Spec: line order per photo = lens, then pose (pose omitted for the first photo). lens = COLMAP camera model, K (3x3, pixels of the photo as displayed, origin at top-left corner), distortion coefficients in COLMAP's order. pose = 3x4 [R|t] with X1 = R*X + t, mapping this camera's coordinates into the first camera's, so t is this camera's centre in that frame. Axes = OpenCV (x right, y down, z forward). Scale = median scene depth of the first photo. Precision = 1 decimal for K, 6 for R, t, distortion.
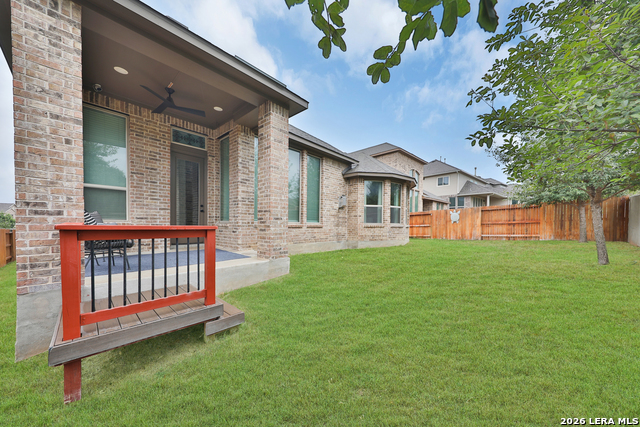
lens RADIAL K [[215.9, 0, 327.2], [0, 215.9, 227.8], [0, 0, 1]] dist [0.011656, -0.001050]
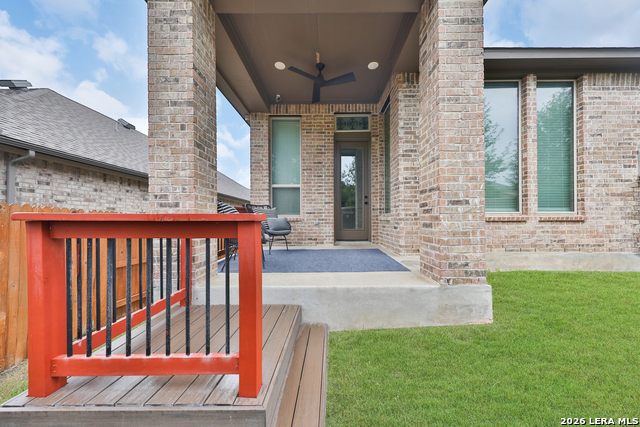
lens RADIAL K [[215.9, 0, 326.4], [0, 215.9, 217.0], [0, 0, 1]] dist [0.011656, -0.001050]
pose [[0.655761, -0.023121, -0.754615, -0.045170], [-0.000212, 0.999525, -0.030809, 0.005202], [0.754969, 0.020363, 0.655444, 0.371131]]
